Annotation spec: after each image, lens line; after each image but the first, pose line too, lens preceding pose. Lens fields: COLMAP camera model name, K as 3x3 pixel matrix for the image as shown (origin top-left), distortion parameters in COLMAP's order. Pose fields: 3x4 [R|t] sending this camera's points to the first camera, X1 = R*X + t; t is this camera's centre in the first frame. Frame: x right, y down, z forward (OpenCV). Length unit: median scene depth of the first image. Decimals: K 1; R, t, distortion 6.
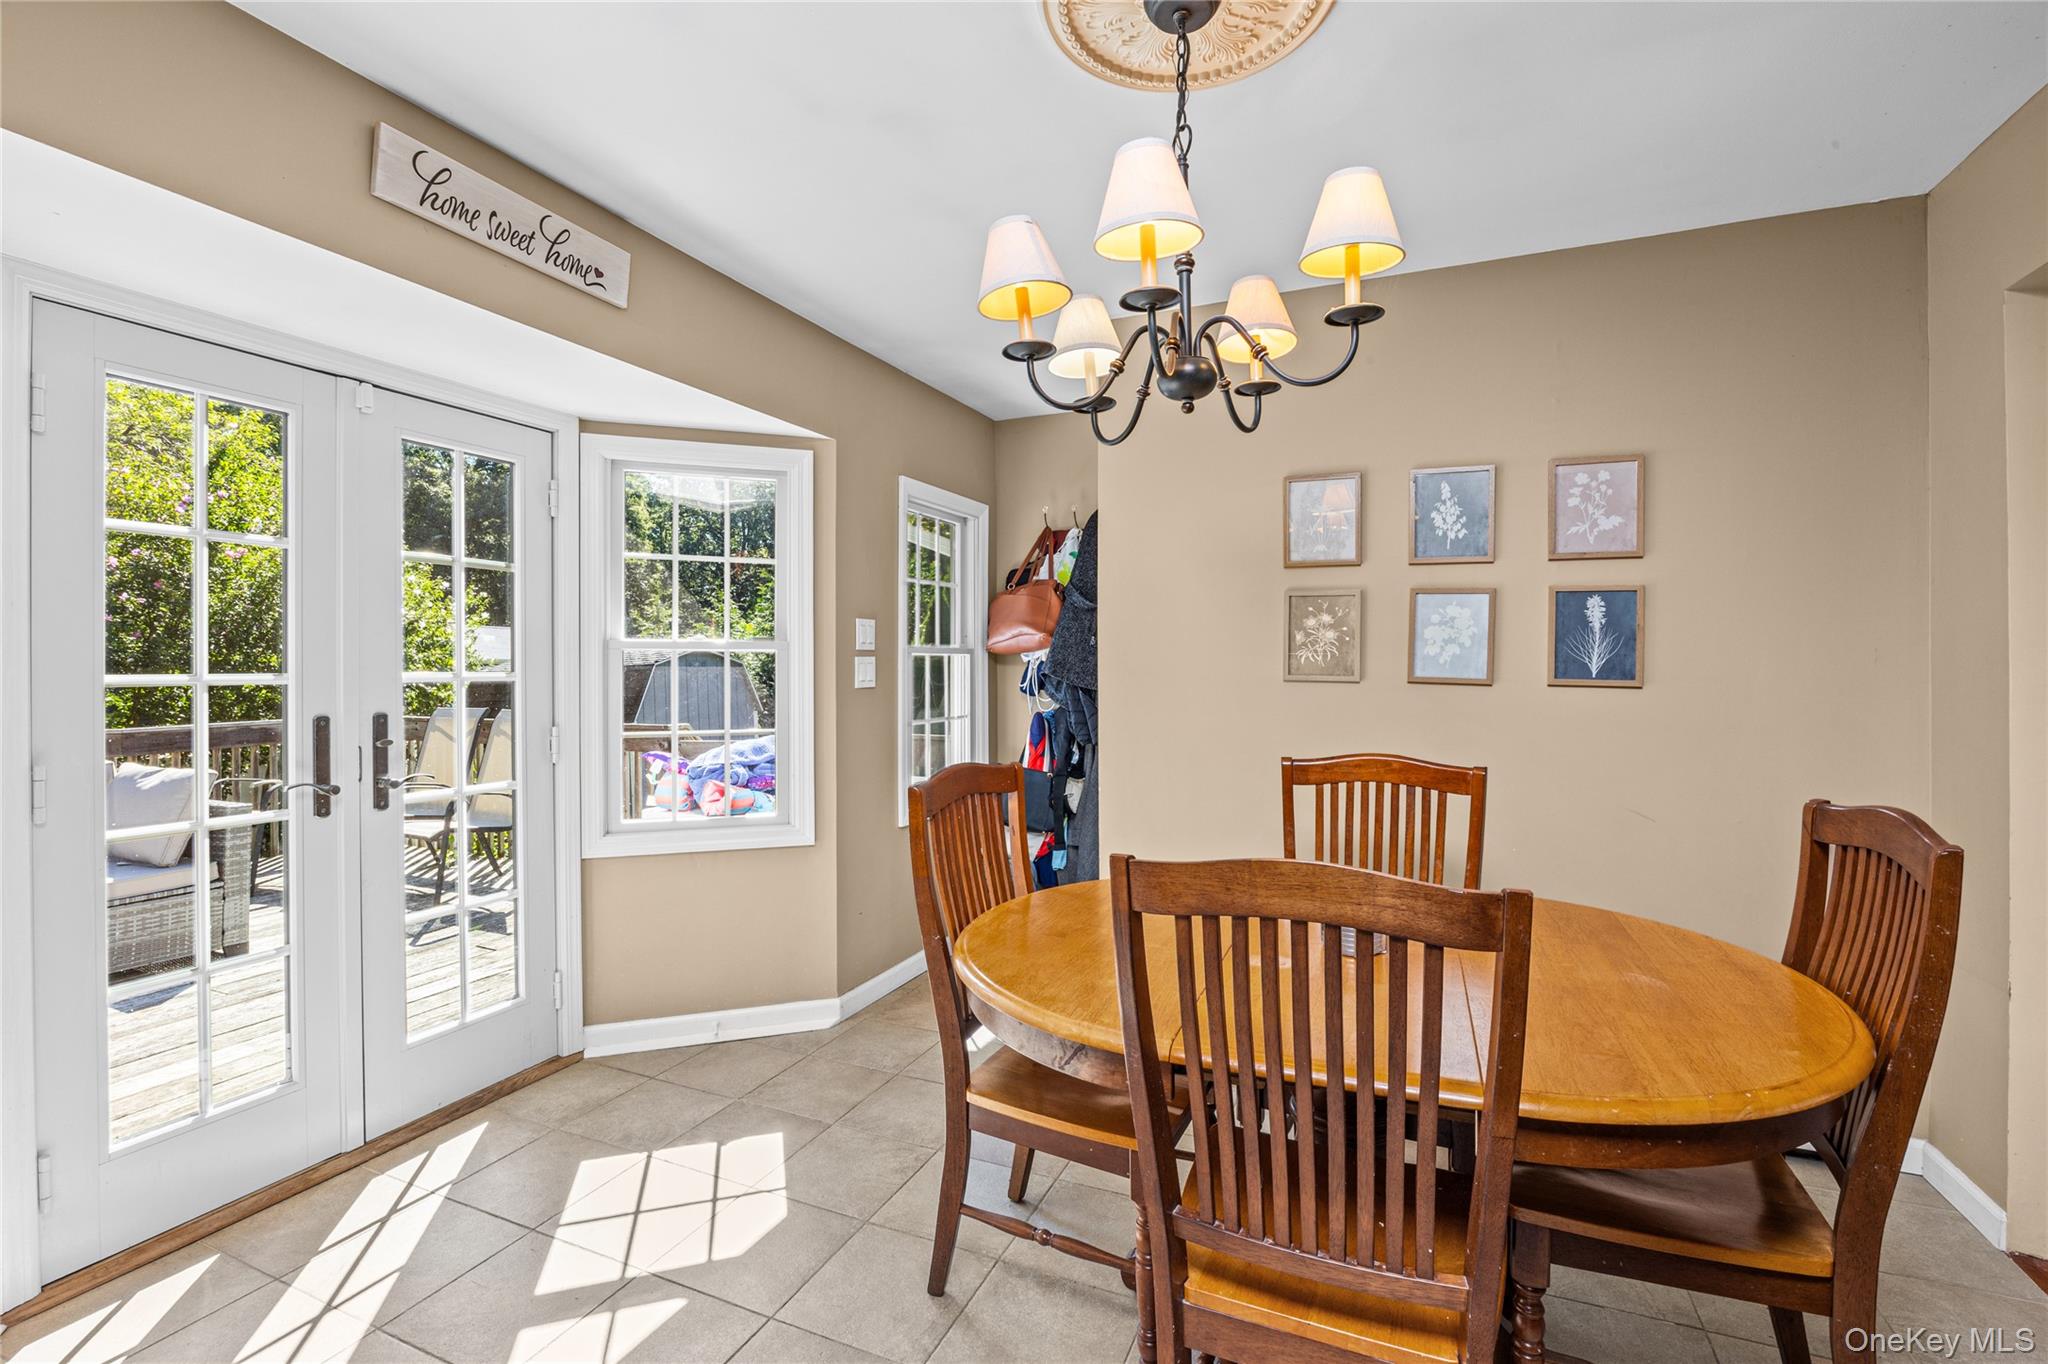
lens RADIAL K [[902.1, 0, 1031.7], [0, 902.1, 665.4], [0, 0, 1]] dist [-0.011700, 0.000711]
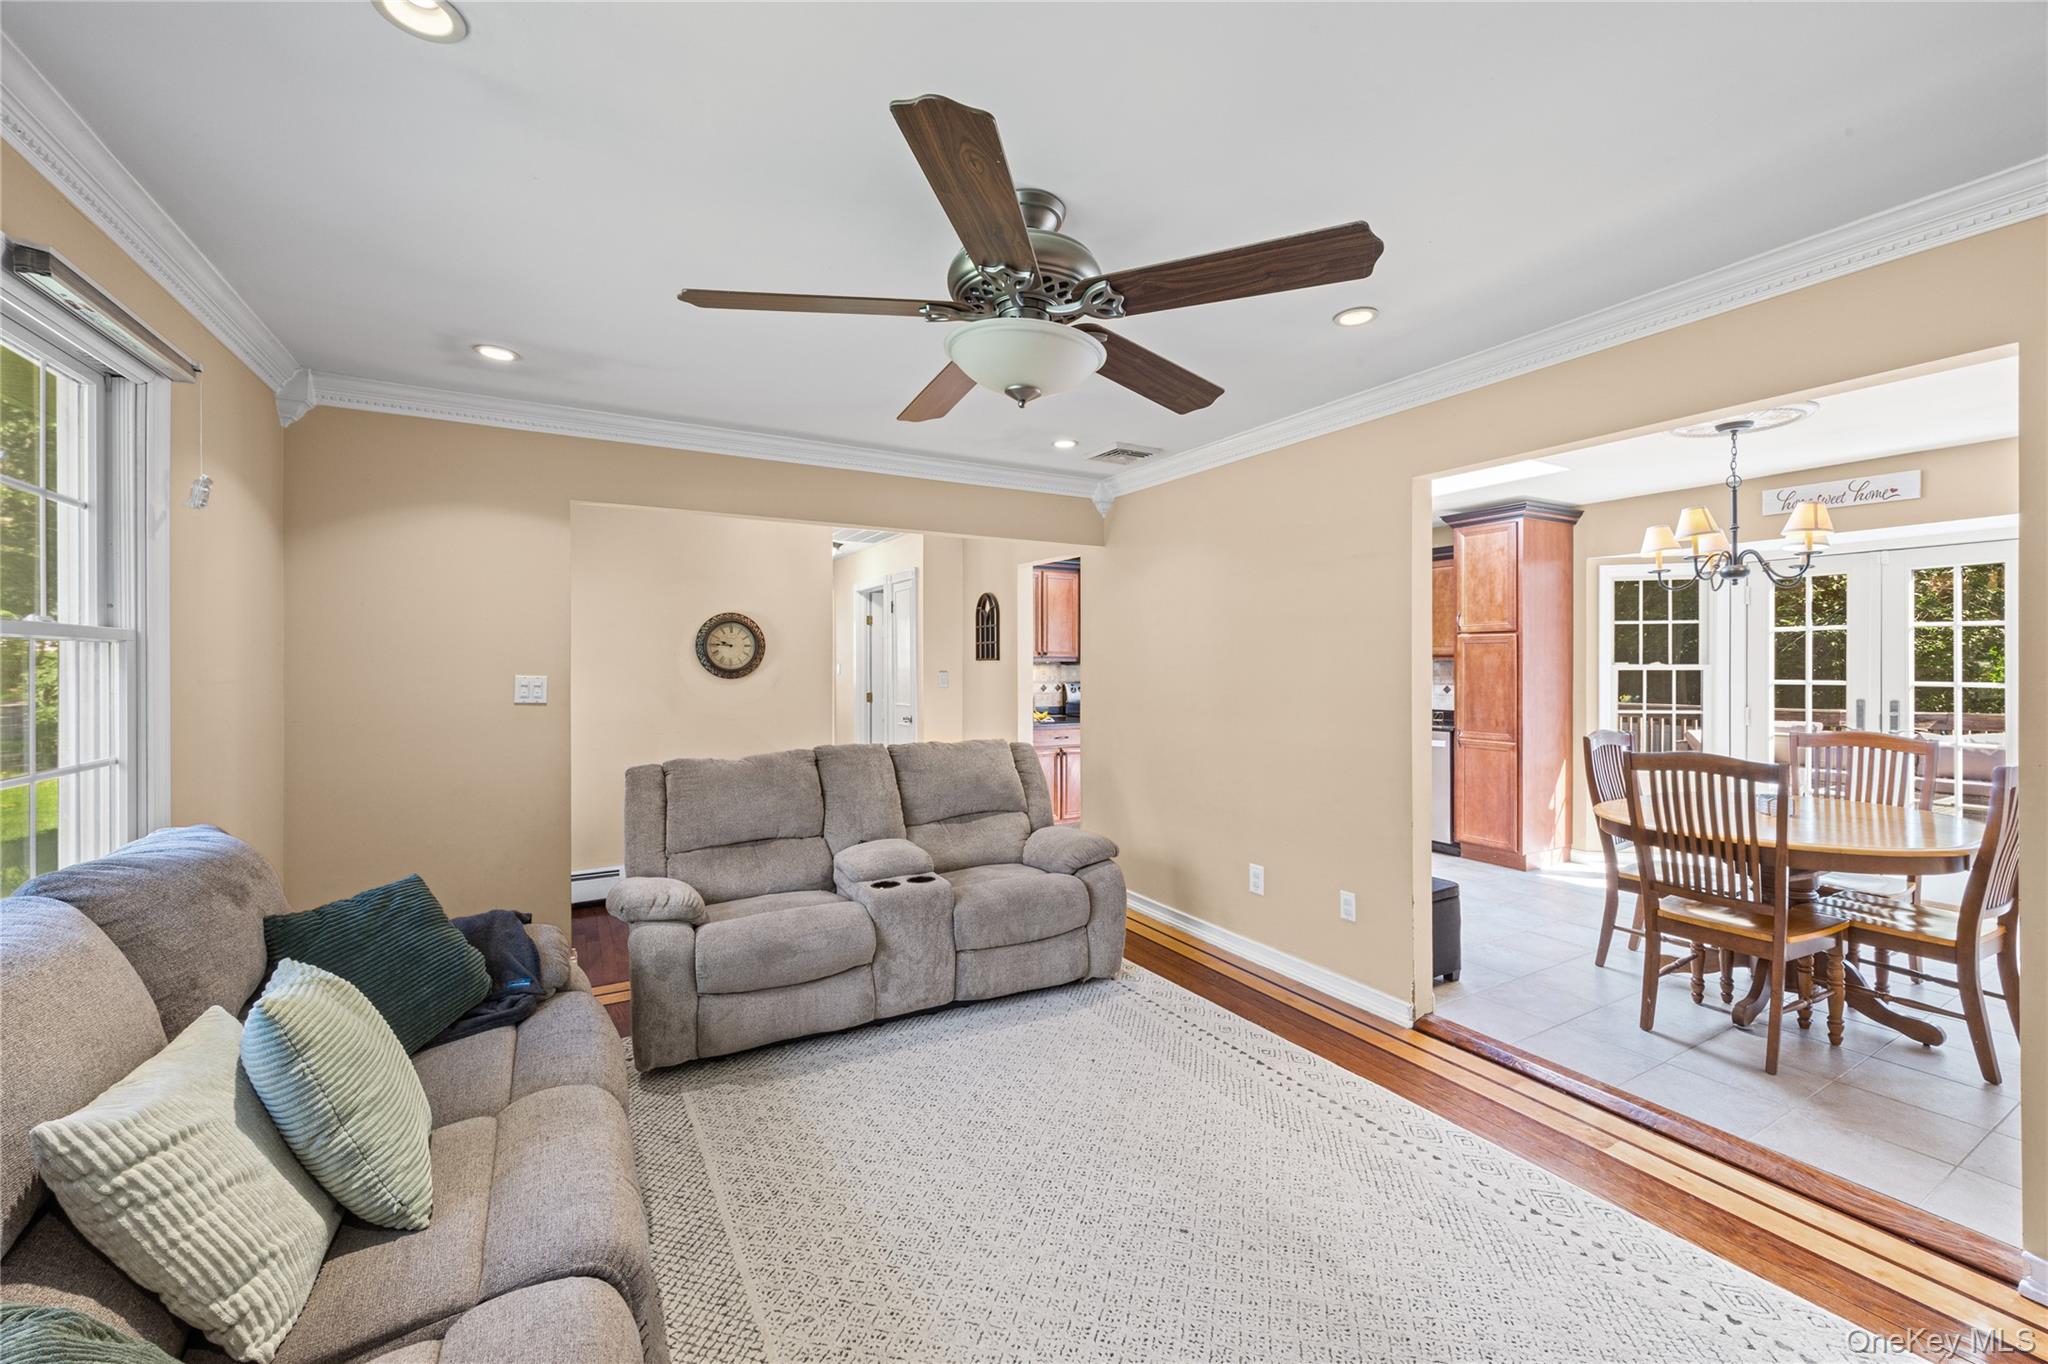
lens RADIAL K [[805.5, 0, 1019.2], [0, 805.5, 665.6], [0, 0, 1]] dist [0.000276, -0.000107]
pose [[-0.600225, 0.003813, -0.799822, 1.992278], [-0.001094, 0.999984, 0.005588, -0.036471], [0.799830, 0.004229, -0.600211, 0.452840]]
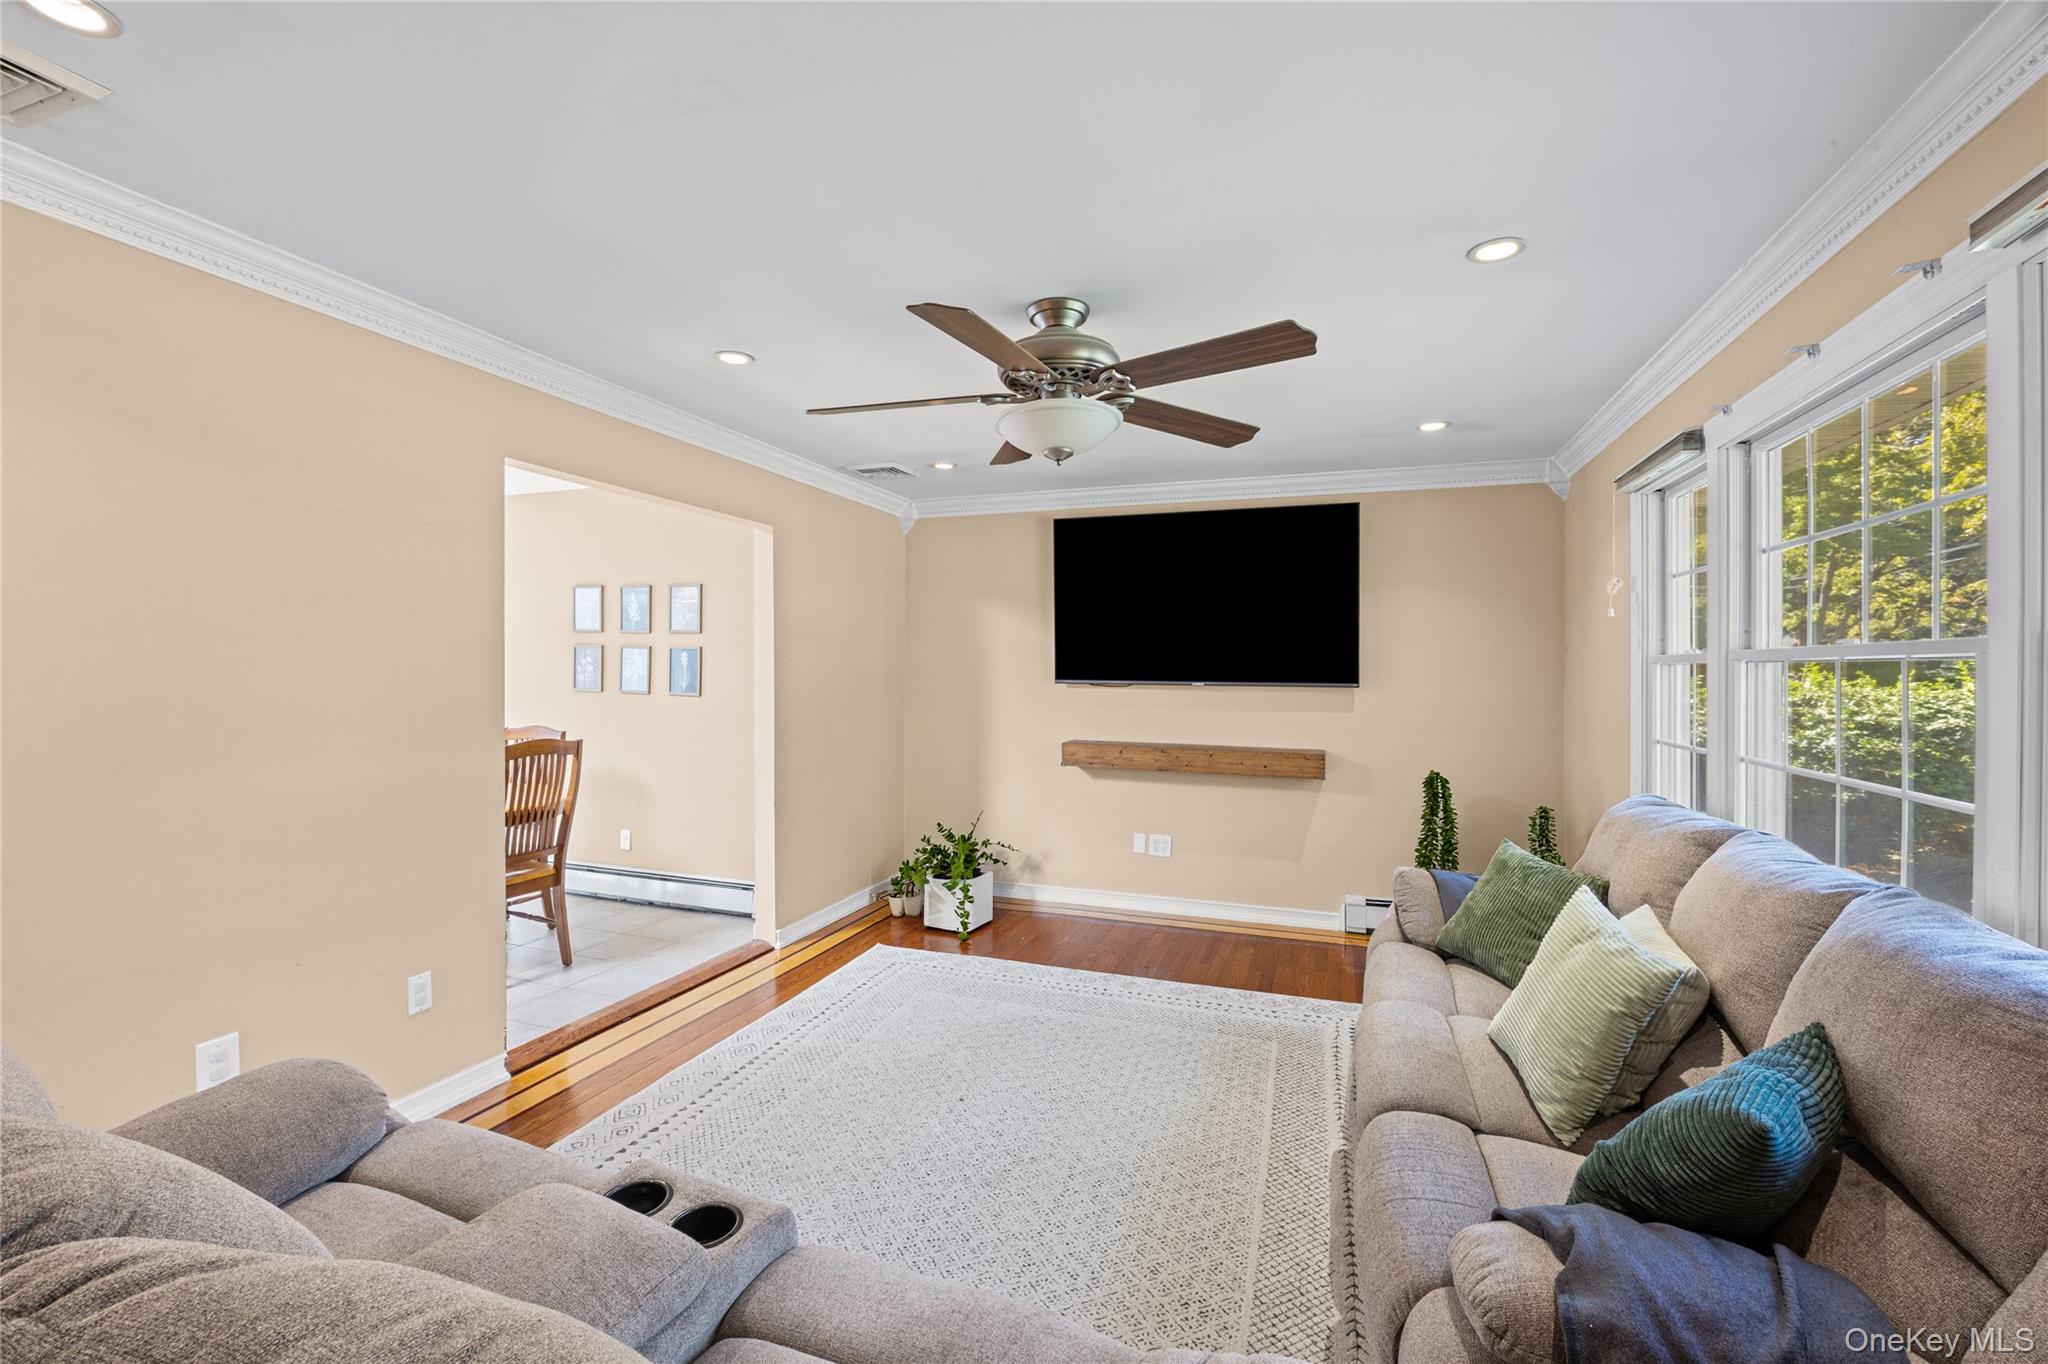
lens RADIAL K [[867.5, 0, 1022.0], [0, 867.5, 669.9], [0, 0, 1]] dist [-0.011693, -0.000285]
pose [[0.998063, 0.011074, 0.061214, 1.274784], [-0.010653, 0.999917, -0.007197, -0.029953], [-0.061289, 0.006531, 0.998099, -1.011363]]
